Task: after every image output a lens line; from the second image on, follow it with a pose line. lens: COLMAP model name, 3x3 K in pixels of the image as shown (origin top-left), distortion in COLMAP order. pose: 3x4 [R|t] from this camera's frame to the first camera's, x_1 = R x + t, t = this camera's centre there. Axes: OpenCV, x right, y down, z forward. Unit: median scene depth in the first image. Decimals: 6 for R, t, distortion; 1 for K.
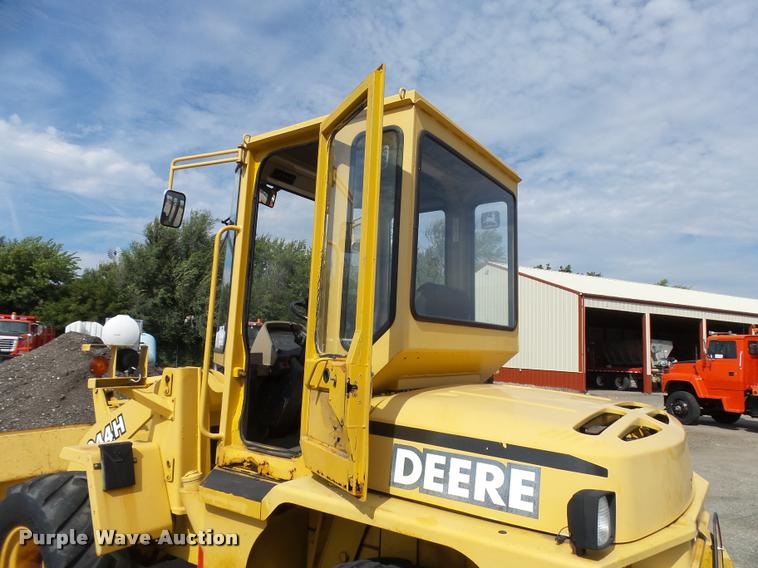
lens RADIAL K [[520.2, 0, 379.0], [0, 520.2, 284.0], [0, 0, 1]] dist [-0.001014, -0.000471]
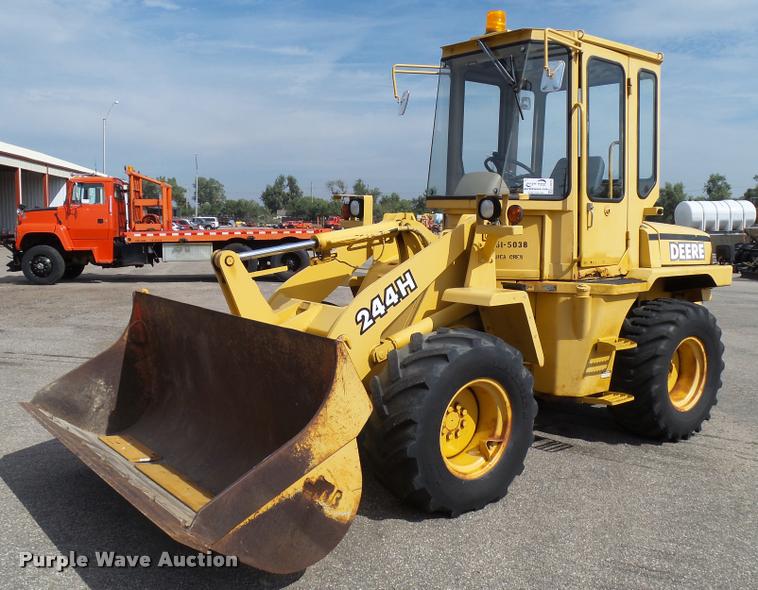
lens RADIAL K [[758.6, 0, 420.3], [0, 758.6, 291.2], [0, 0, 1]] dist [-0.064301, -0.008367]
pose [[0.261790, -0.127126, 0.956716, -1.814274], [-0.121229, 0.979104, 0.163273, 0.072363], [-0.957481, -0.158725, 0.240909, 0.686602]]
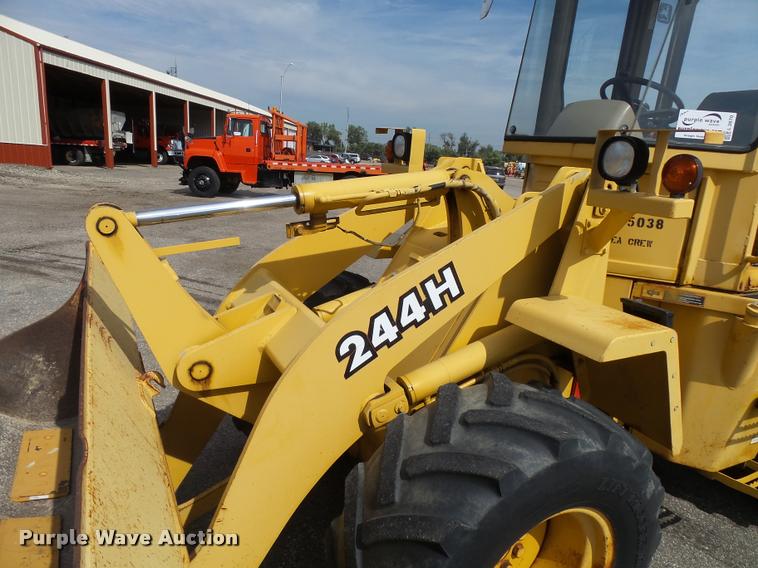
lens RADIAL K [[533.6, 0, 379.0], [0, 533.6, 284.0], [0, 0, 1]] dist [-0.017188, 0.001205]
pose [[0.478445, -0.208536, 0.852997, -1.000605], [-0.164724, 0.932834, 0.320448, 0.122051], [-0.862529, -0.293826, 0.411959, 0.878429]]
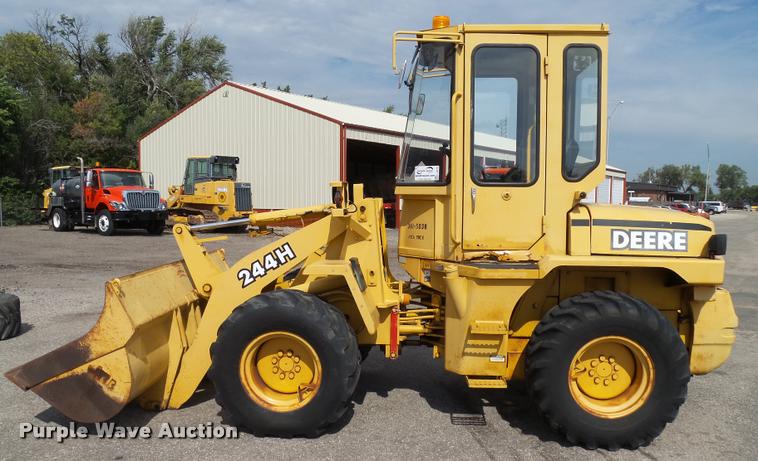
lens RADIAL K [[666.6, 0, 378.3], [0, 666.6, 248.0], [0, 0, 1]] dist [-0.084133, -0.000300]
pose [[0.868555, -0.068599, 0.490823, -1.084670], [-0.037186, 0.978561, 0.202571, -0.046303], [-0.494196, -0.194196, 0.847383, -0.361976]]
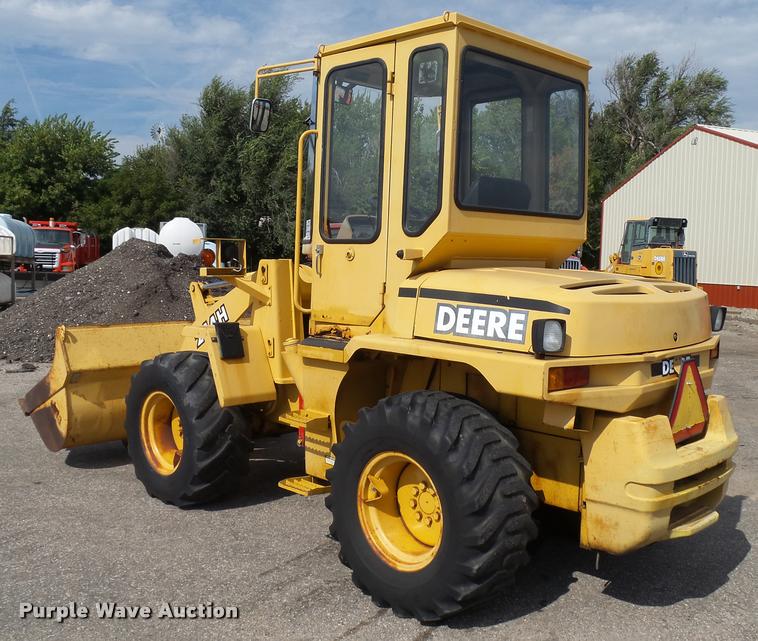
lens RADIAL K [[797.9, 0, 398.7], [0, 797.9, 312.2], [0, 0, 1]] dist [-0.084591, 0.015381]
pose [[0.983428, 0.000422, -0.181297, 0.172069], [0.033084, 0.982788, 0.181749, -0.024413], [0.178253, -0.184735, 0.966488, -0.564226]]
